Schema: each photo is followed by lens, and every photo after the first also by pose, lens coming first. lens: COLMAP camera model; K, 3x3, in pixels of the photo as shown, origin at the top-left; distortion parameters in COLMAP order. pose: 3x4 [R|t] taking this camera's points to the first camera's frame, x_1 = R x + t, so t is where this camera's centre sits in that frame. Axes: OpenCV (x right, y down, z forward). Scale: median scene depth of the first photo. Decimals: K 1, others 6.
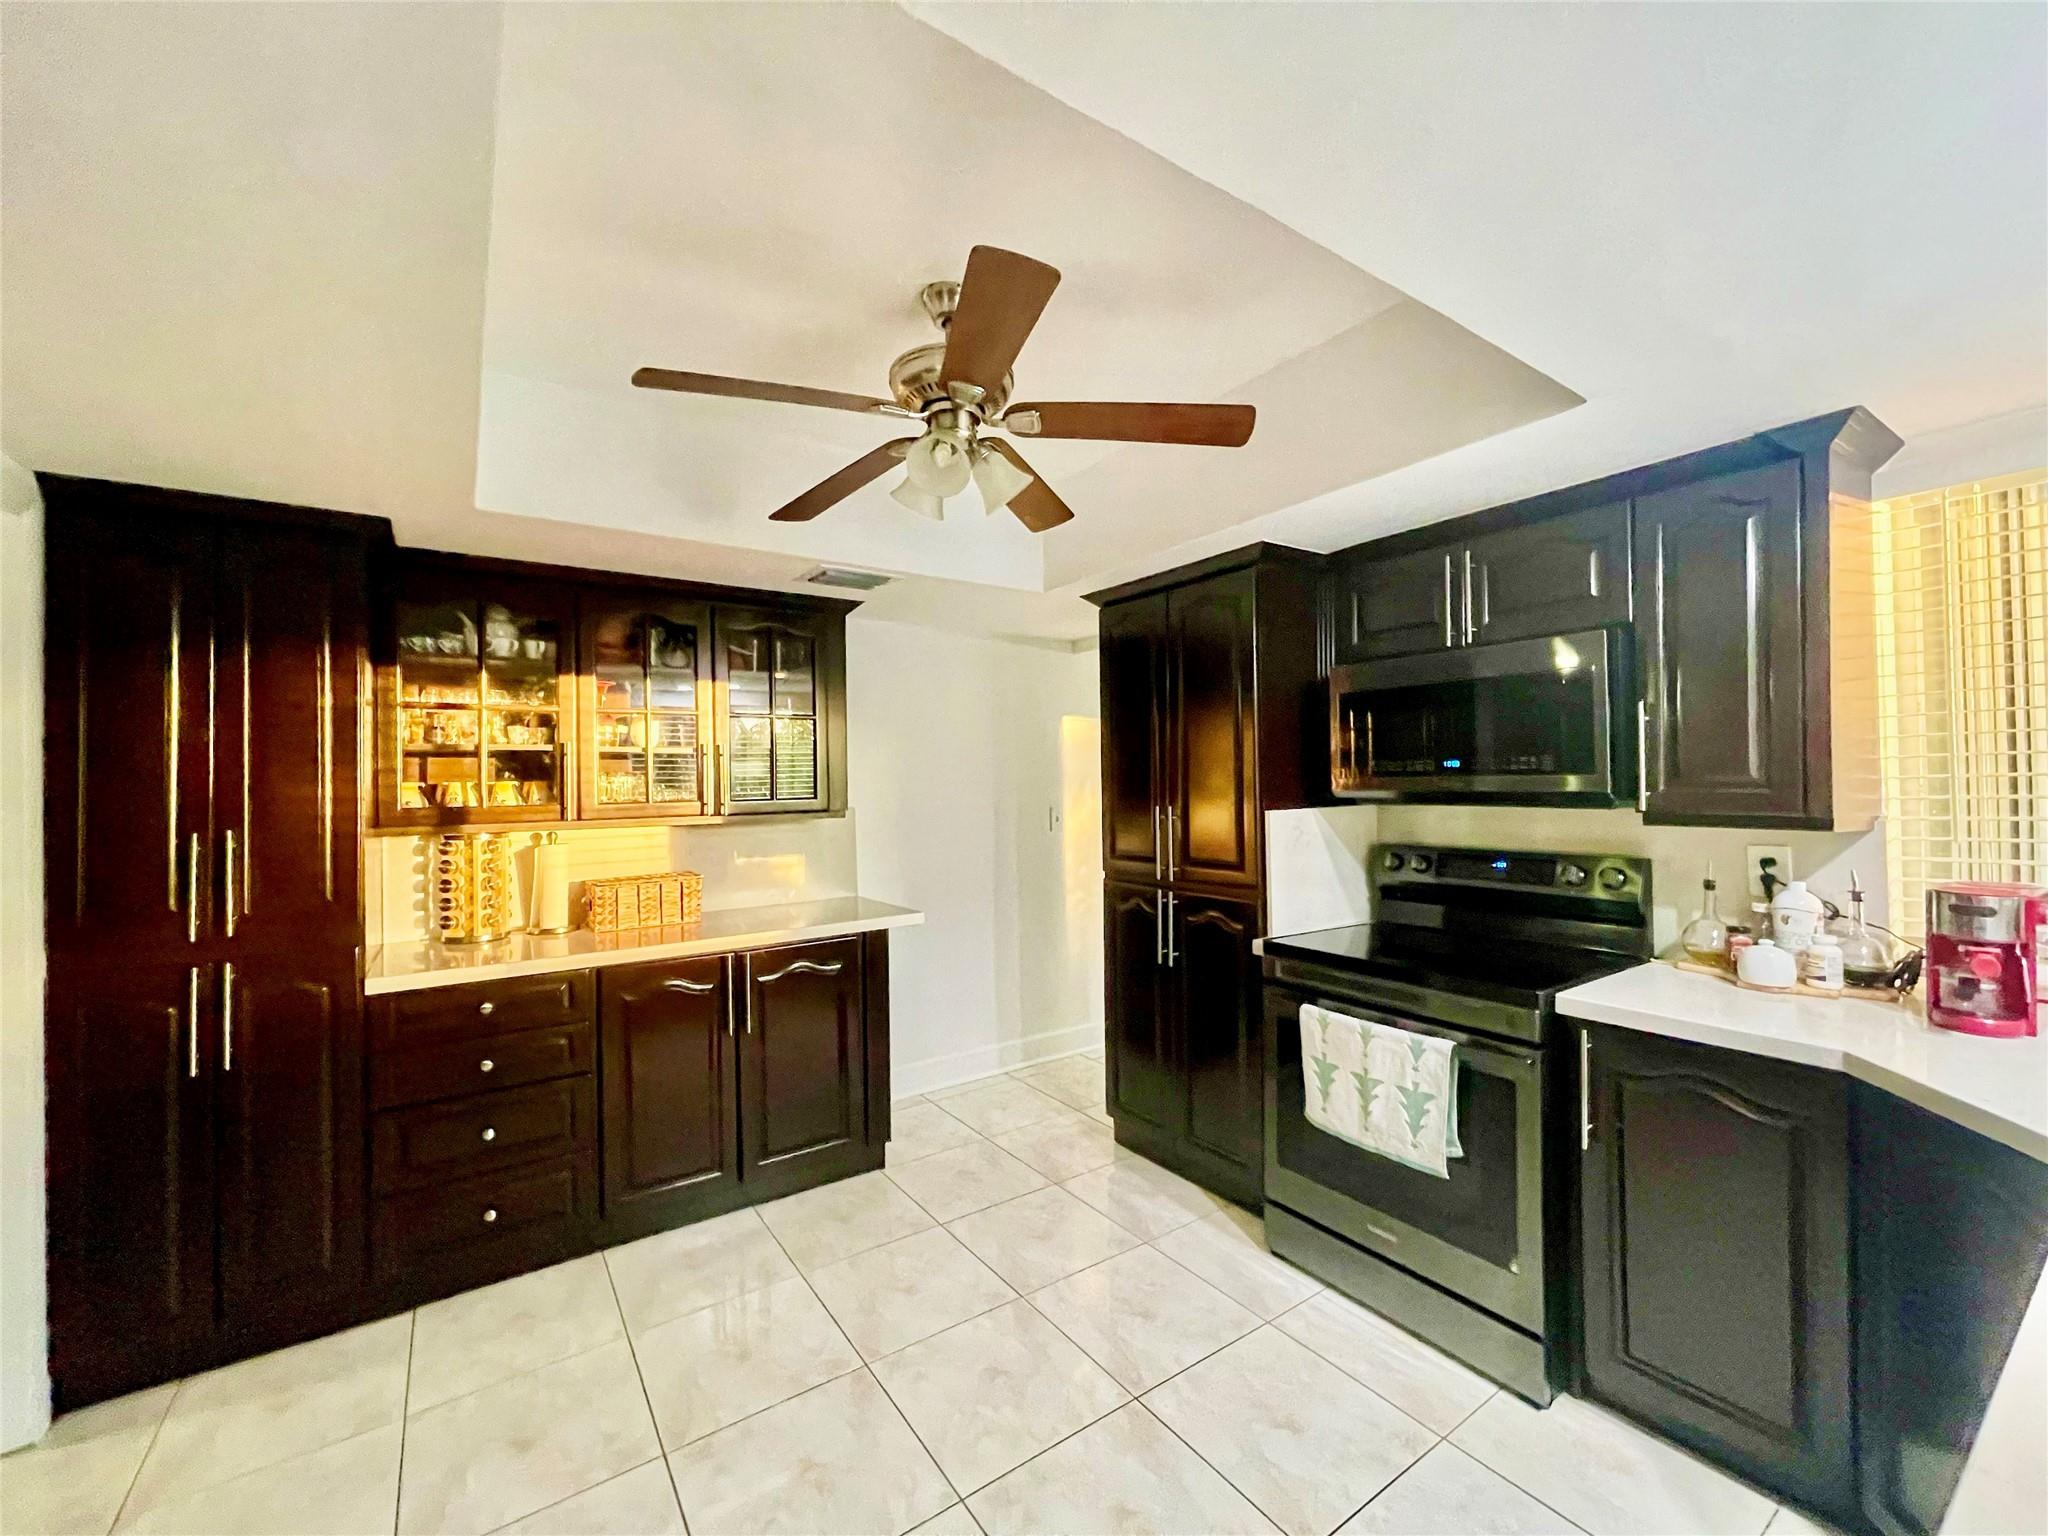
lens RADIAL K [[832.5, 0, 1015.8], [0, 832.5, 771.1], [0, 0, 1]] dist [0.003176, 0.000402]
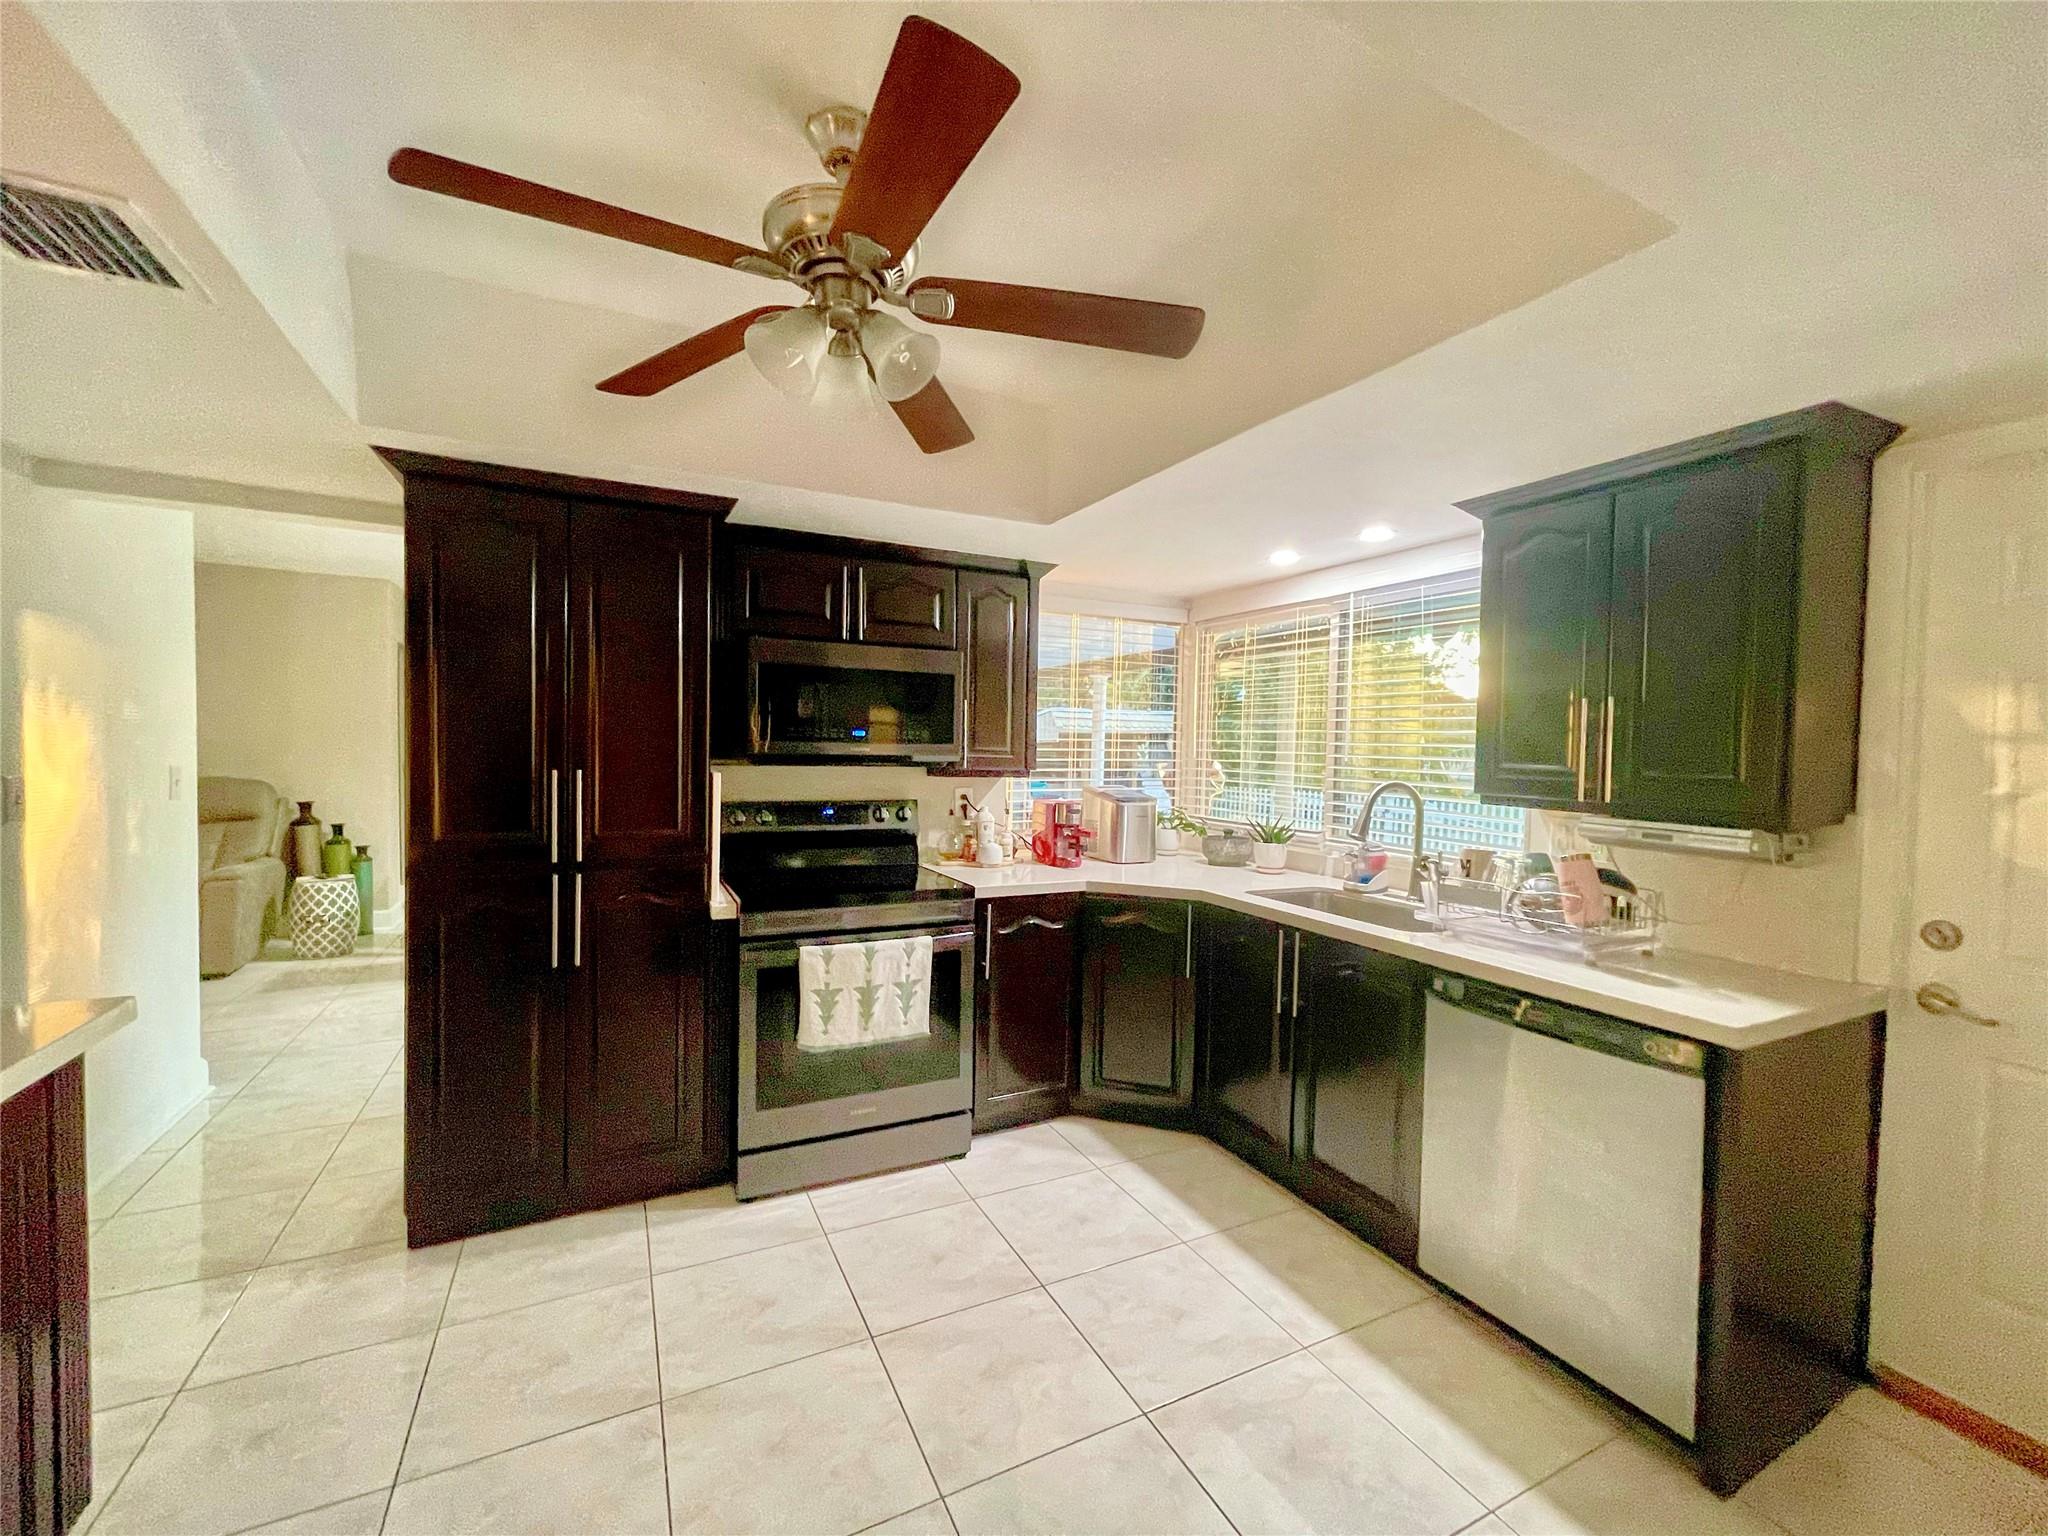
lens RADIAL K [[832.5, 0, 1014.3], [0, 832.5, 769.5], [0, 0, 1]] dist [0.003176, 0.000402]
pose [[0.135340, -0.010163, 0.990747, -0.742194], [-0.030985, 0.999415, 0.014484, 0.022297], [-0.990315, -0.032659, 0.134946, 0.617631]]
